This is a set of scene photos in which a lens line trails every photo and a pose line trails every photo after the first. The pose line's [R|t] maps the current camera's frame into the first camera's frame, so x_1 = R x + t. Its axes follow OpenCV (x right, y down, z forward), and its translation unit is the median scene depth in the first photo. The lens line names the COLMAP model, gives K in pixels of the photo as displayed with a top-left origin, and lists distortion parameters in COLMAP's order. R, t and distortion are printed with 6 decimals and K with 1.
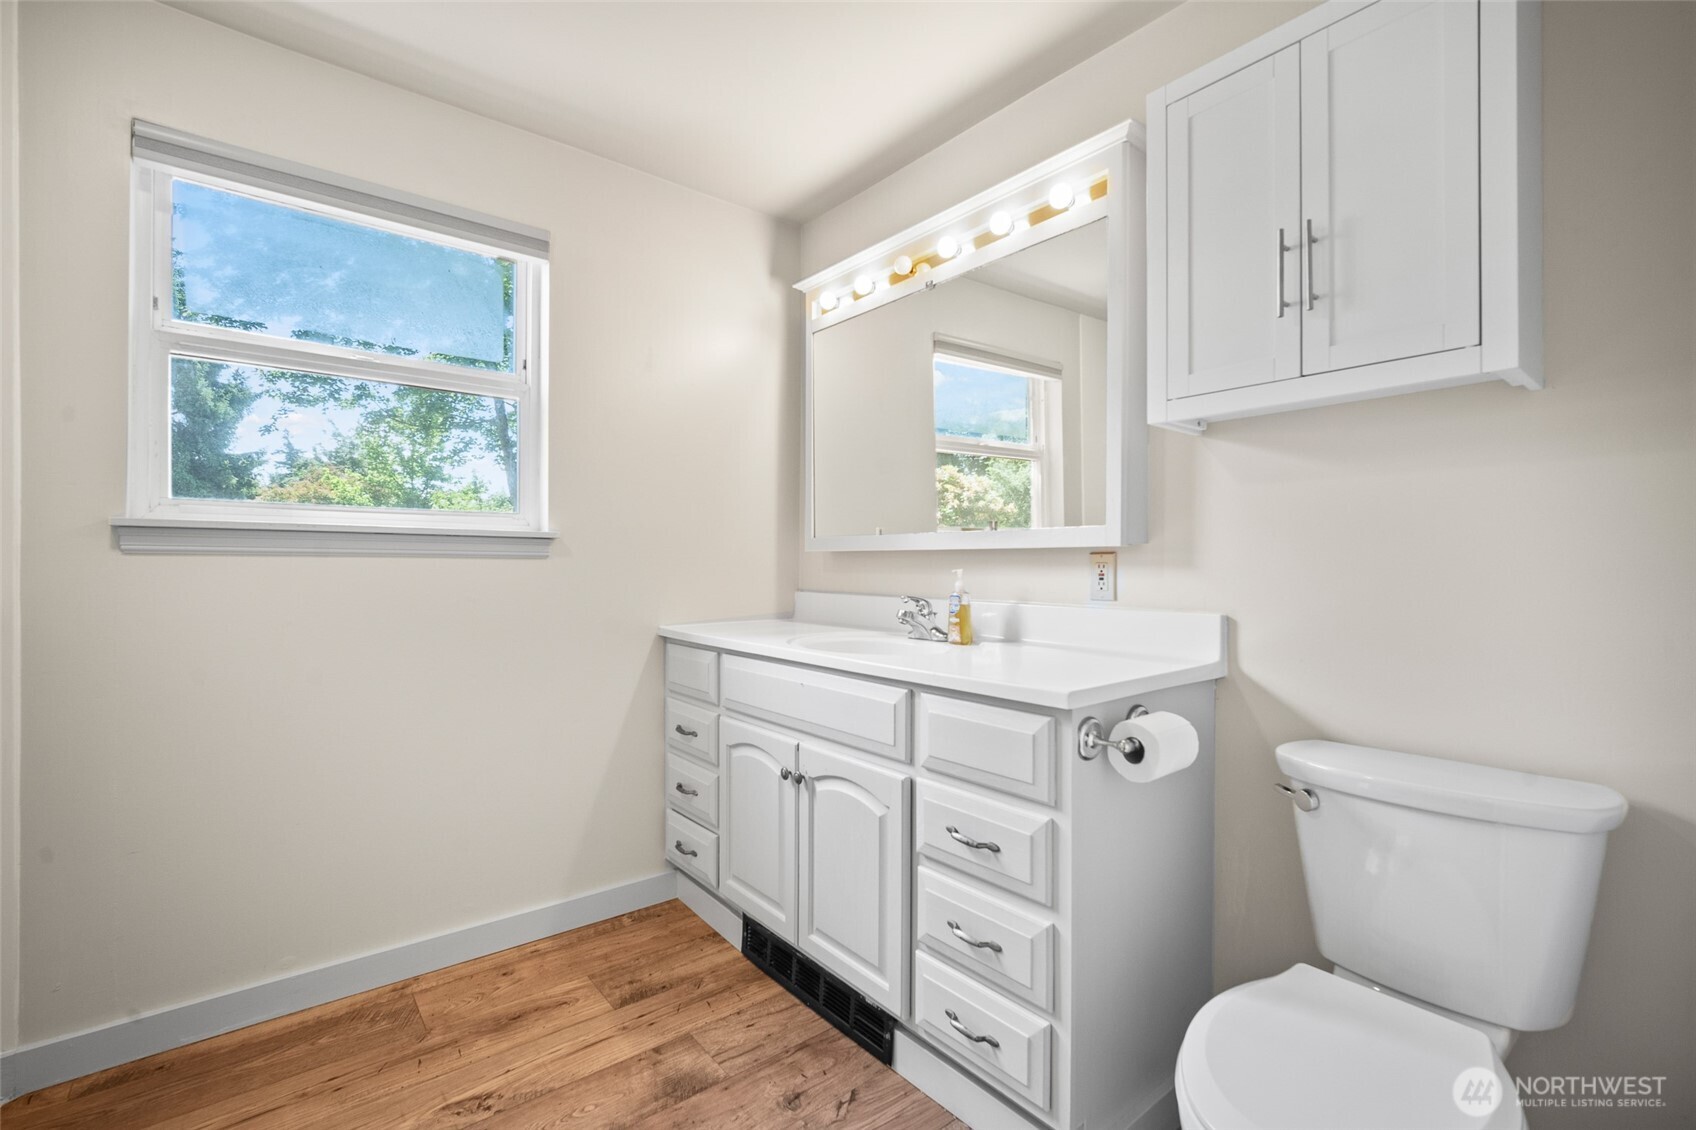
lens RADIAL K [[775.8, 0, 848.0], [0, 775.8, 565.0], [0, 0, 1]] dist [-0.001478, 0.000099]
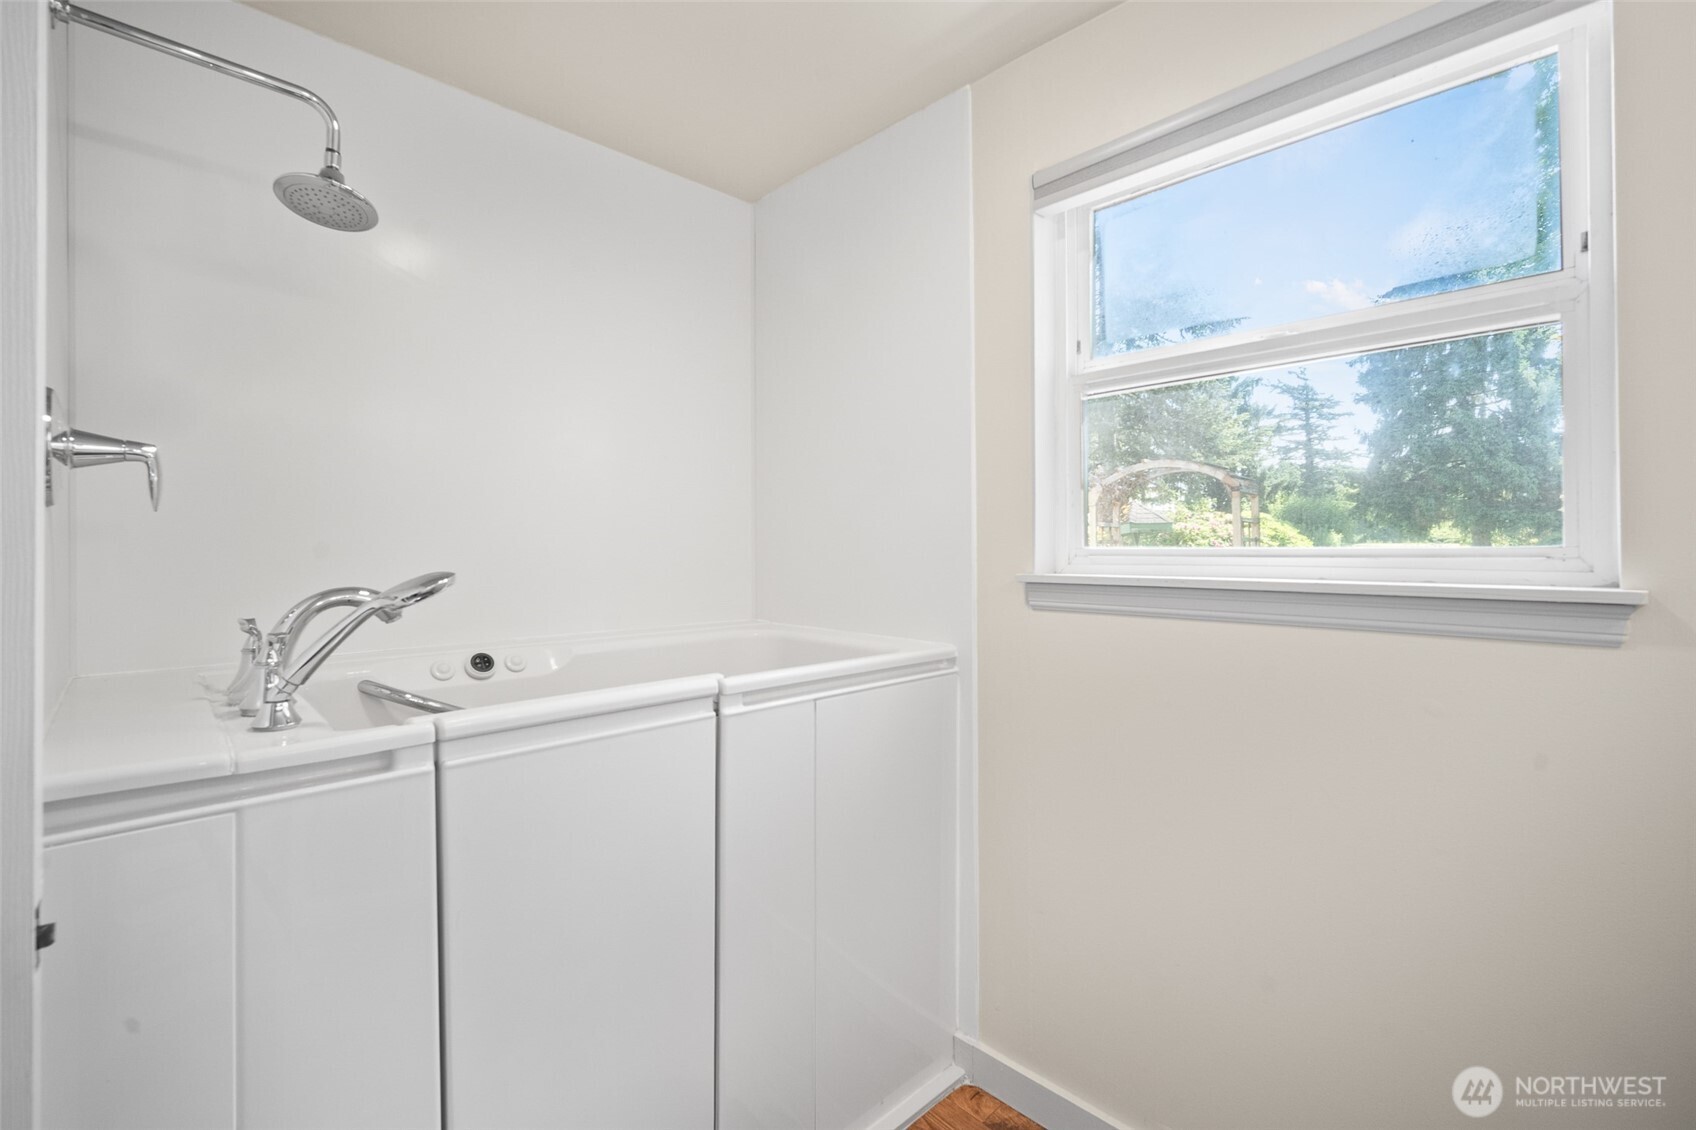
lens RADIAL K [[738.6, 0, 849.7], [0, 738.6, 558.3], [0, 0, 1]] dist [-0.014683, 0.005487]
pose [[0.099999, 0.009029, -0.994947, -0.004412], [0.009194, 0.999908, 0.009998, -0.083312], [0.994945, -0.010147, 0.099907, 0.600353]]
